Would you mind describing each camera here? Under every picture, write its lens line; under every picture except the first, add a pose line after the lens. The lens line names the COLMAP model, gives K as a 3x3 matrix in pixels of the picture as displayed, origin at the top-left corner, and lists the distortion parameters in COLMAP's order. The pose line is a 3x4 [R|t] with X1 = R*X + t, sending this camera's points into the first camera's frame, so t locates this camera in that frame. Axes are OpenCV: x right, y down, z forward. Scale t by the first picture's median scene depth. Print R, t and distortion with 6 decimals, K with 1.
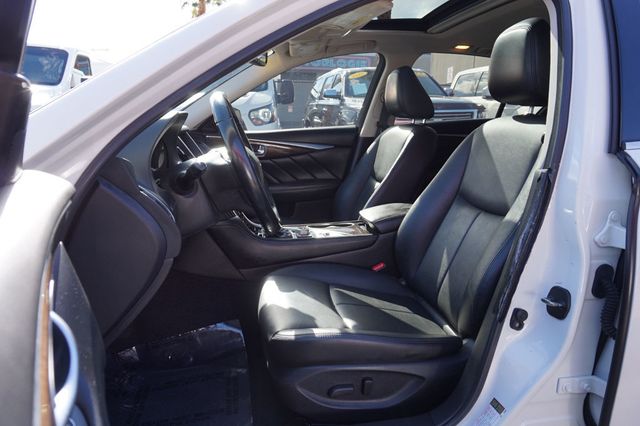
lens RADIAL K [[450.0, 0, 320.0], [0, 450.0, 213.0], [0, 0, 1]] dist [-0.025779, 0.053076]
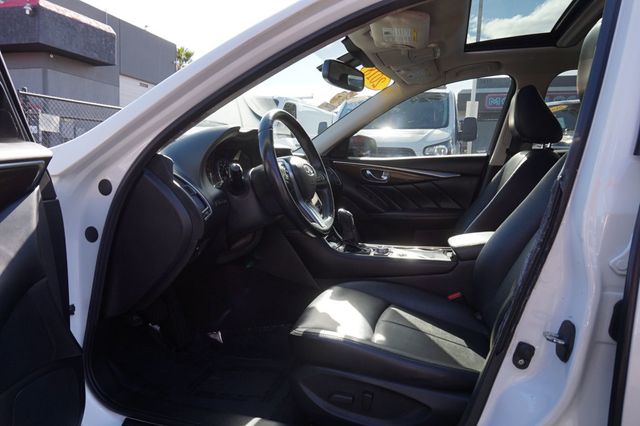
lens RADIAL K [[450.0, 0, 320.0], [0, 450.0, 213.0], [0, 0, 1]] dist [-0.025779, 0.053076]
pose [[0.886784, 0.060642, -0.458189, 0.255951], [-0.105021, 0.991861, -0.071984, 0.039922], [0.450094, 0.111954, 0.885935, 0.034594]]
